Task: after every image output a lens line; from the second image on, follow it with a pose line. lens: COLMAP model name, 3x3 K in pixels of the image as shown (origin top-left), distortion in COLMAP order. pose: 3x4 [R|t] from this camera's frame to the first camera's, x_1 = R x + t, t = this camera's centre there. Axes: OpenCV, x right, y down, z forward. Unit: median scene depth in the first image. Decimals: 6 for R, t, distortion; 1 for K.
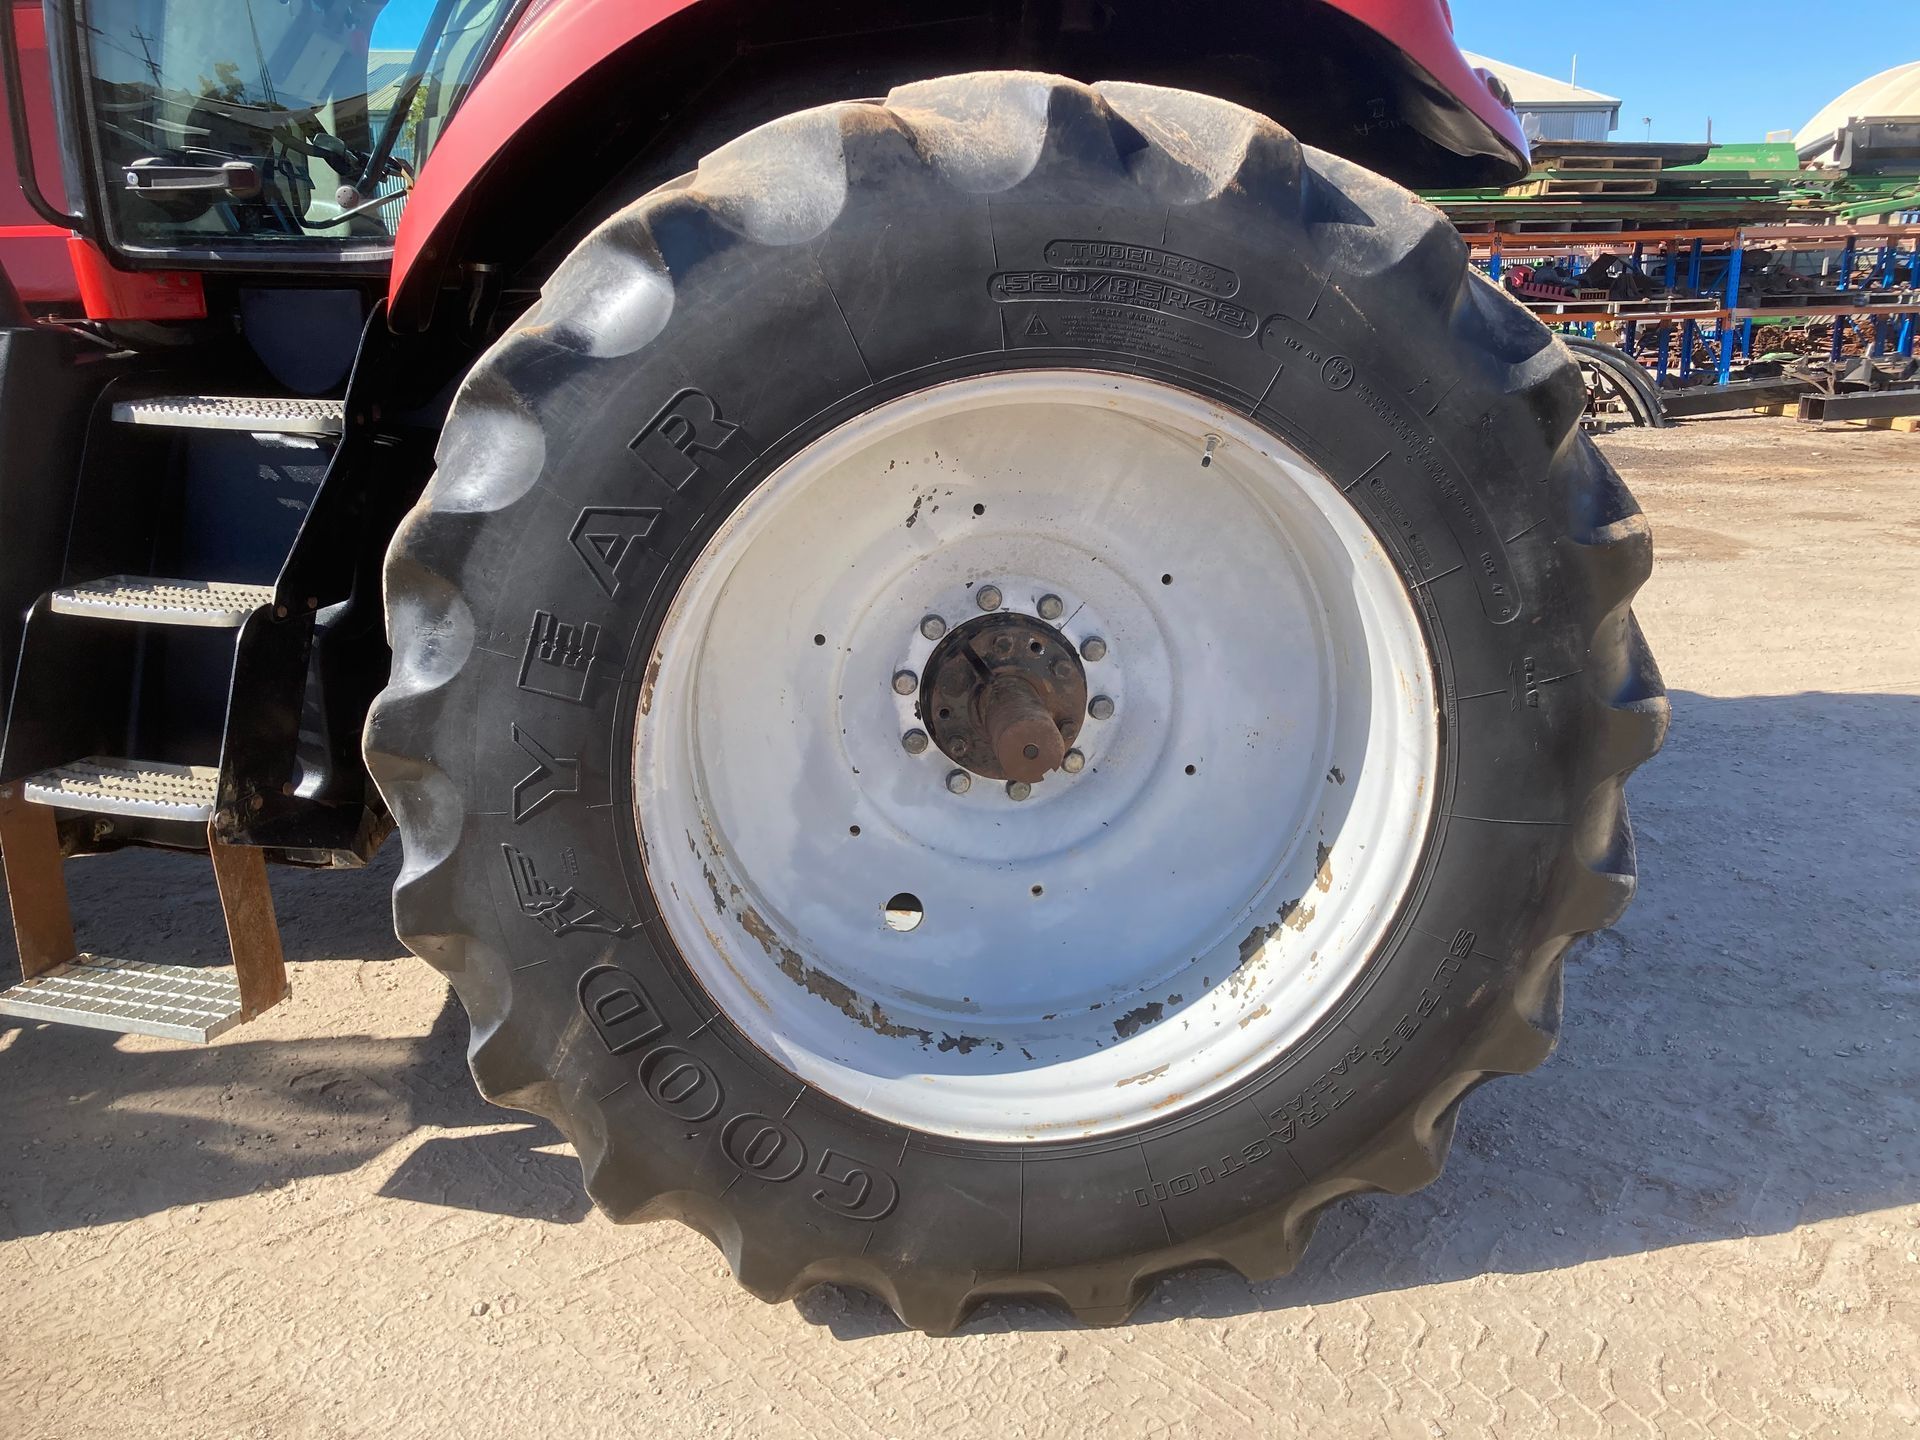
lens RADIAL K [[1621.2, 0, 960.0], [0, 1621.2, 720.0], [0, 0, 1]] dist [0.005895, -0.007366]
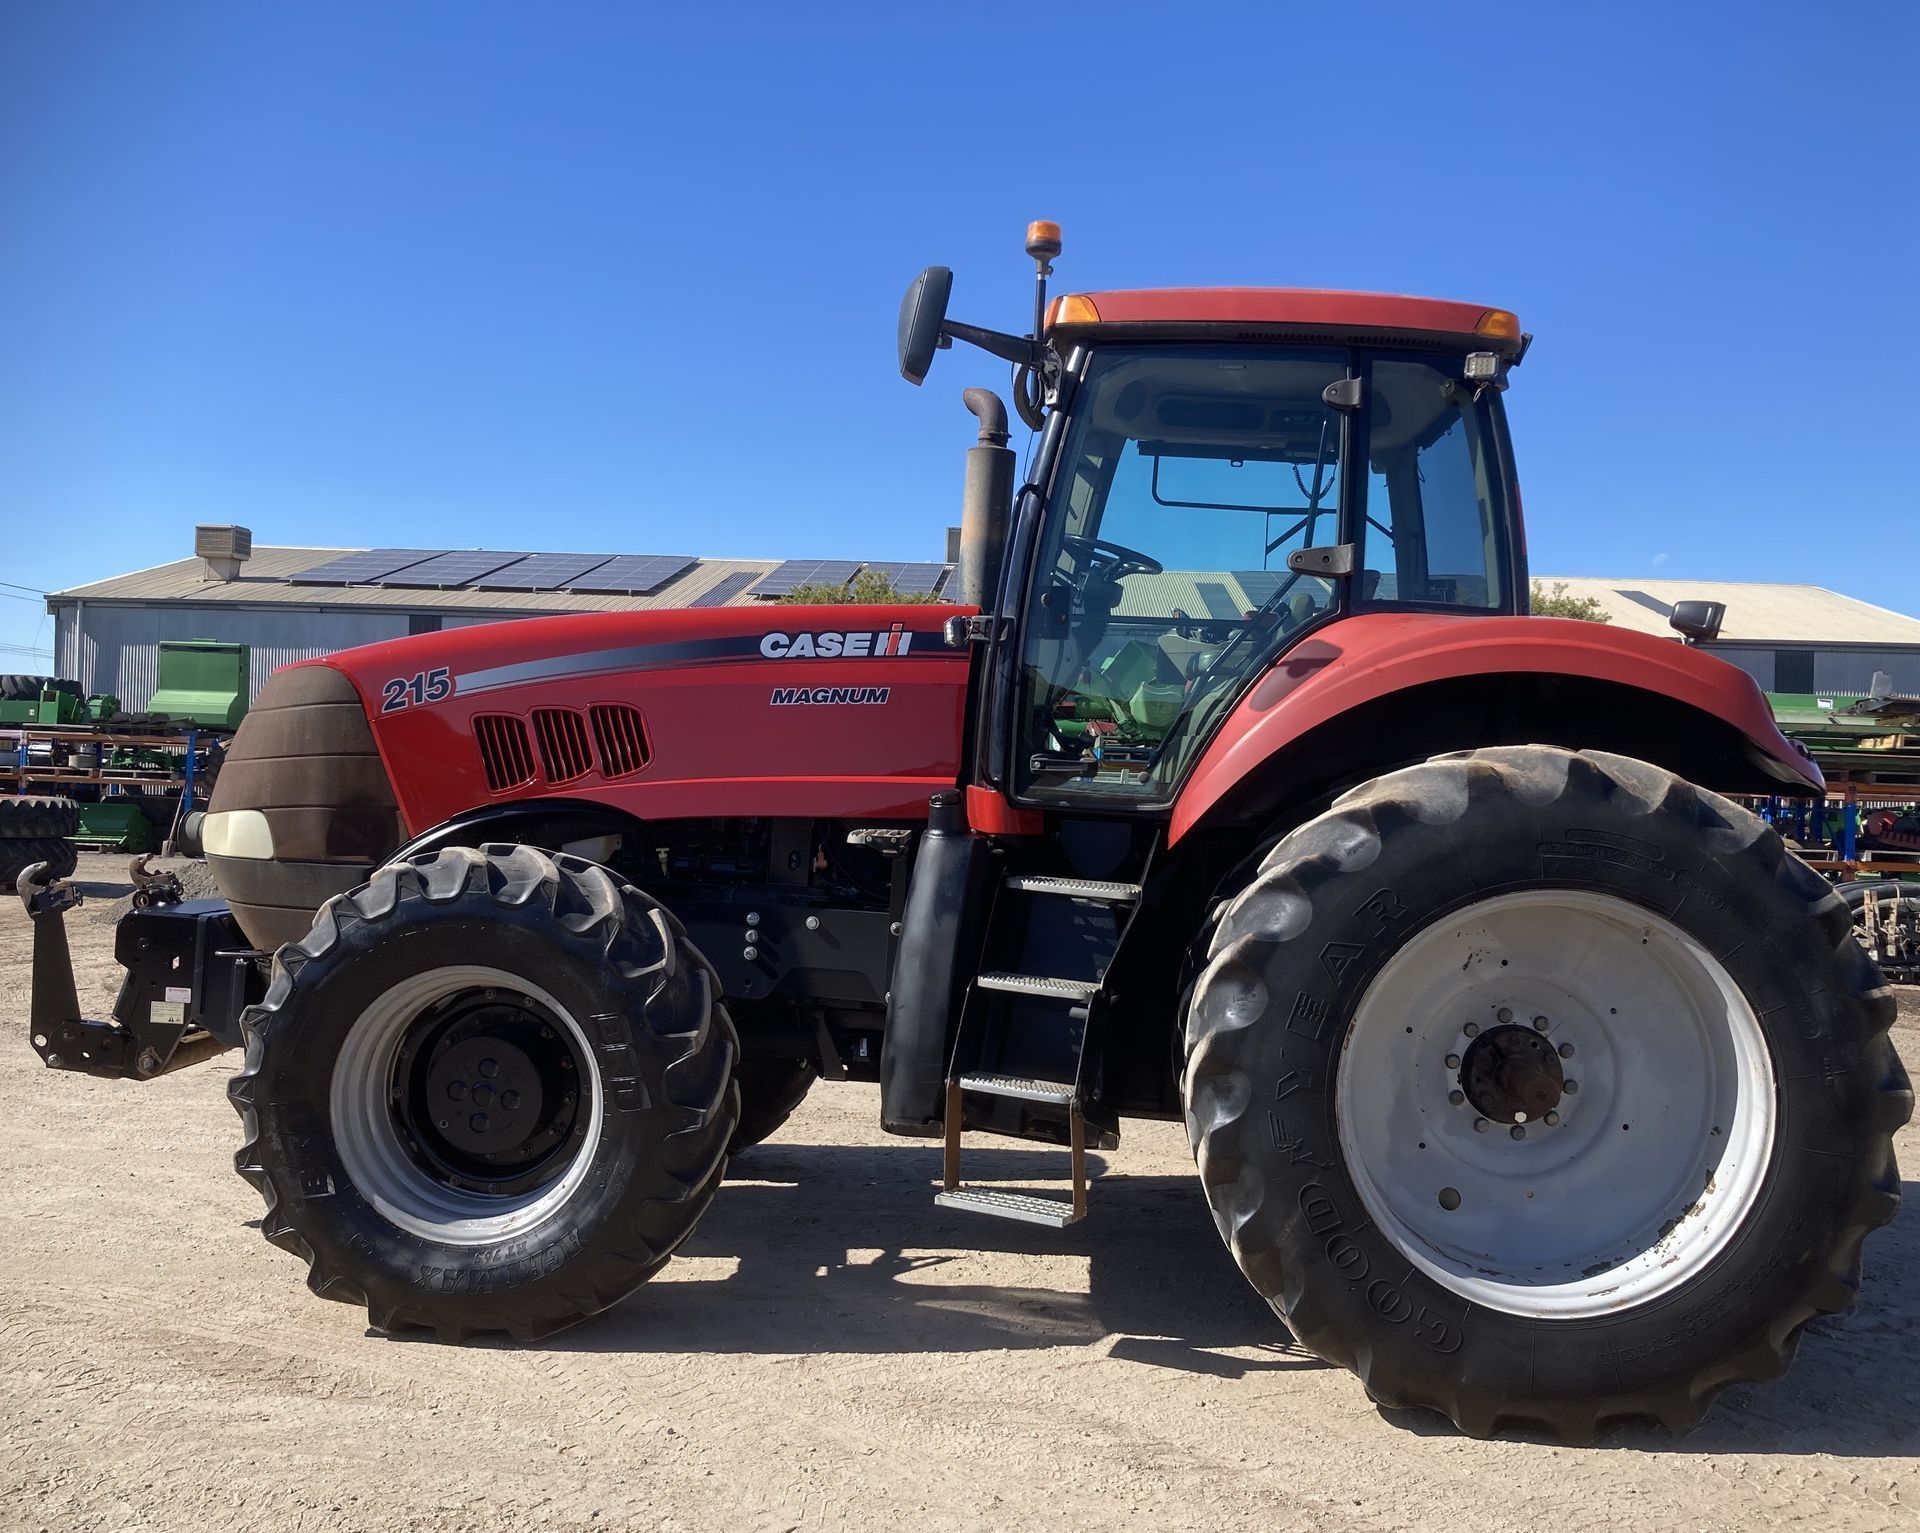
lens RADIAL K [[1773.7, 0, 960.0], [0, 1773.7, 766.5], [0, 0, 1]] dist [-0.004883, -0.004209]
pose [[0.985210, 0.048017, -0.164489, -0.295058], [-0.090609, 0.960737, -0.262247, 0.251127], [0.145438, 0.273273, 0.950878, -1.109397]]
